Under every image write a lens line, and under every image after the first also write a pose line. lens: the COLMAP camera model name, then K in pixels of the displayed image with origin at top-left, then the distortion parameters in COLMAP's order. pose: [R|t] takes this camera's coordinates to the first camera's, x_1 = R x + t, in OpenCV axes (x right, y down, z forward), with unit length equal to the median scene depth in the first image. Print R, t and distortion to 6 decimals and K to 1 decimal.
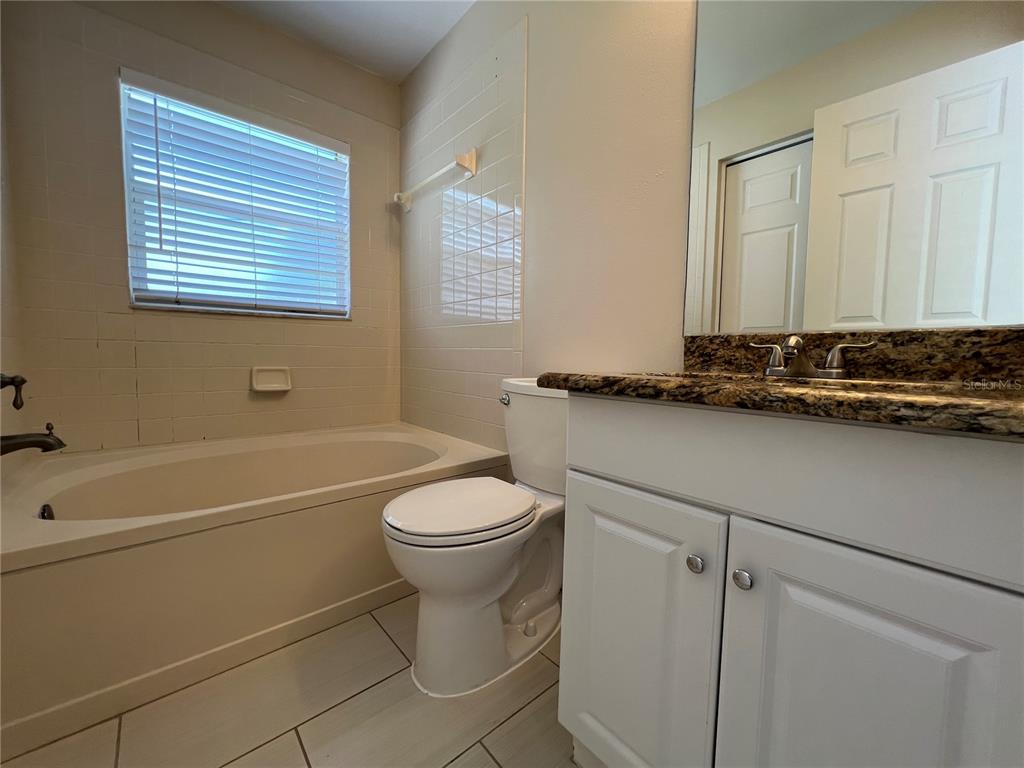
lens RADIAL K [[410.4, 0, 508.8], [0, 410.4, 381.9], [0, 0, 1]] dist [-0.004853, 0.001218]
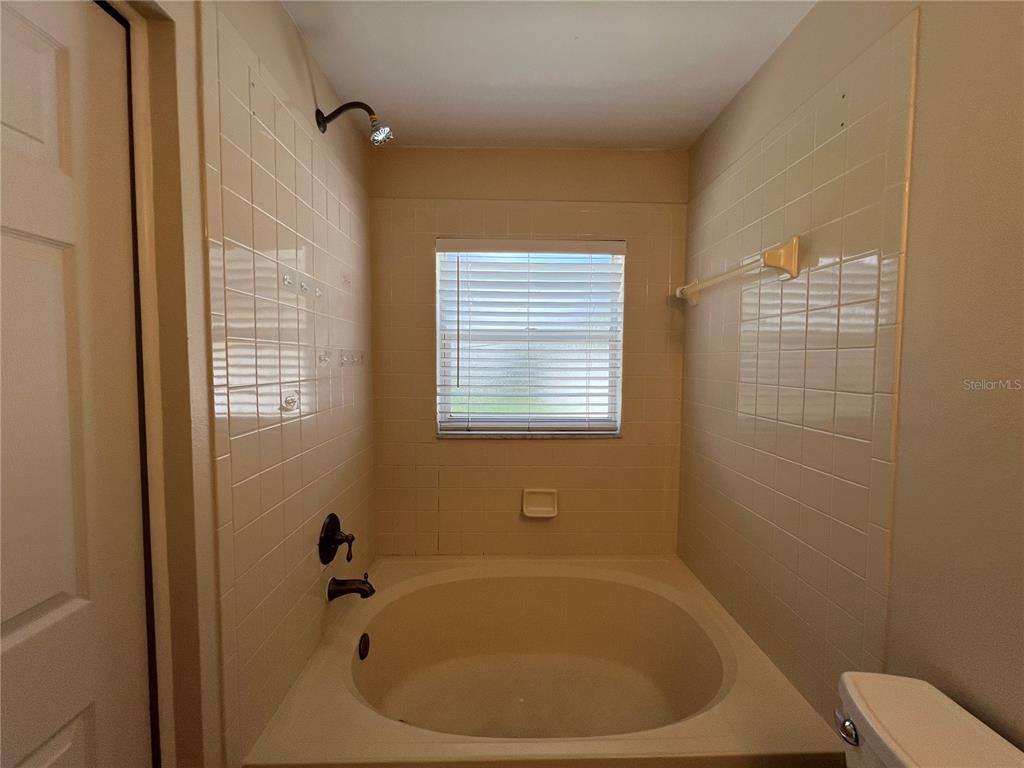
lens RADIAL K [[410.4, 0, 510.9], [0, 410.4, 382.2], [0, 0, 1]] dist [-0.004853, 0.001218]
pose [[0.776962, 0.020122, -0.629226, -0.018799], [-0.038191, 0.999155, -0.015207, -0.270893], [0.628388, 0.035846, 0.777074, 0.176561]]
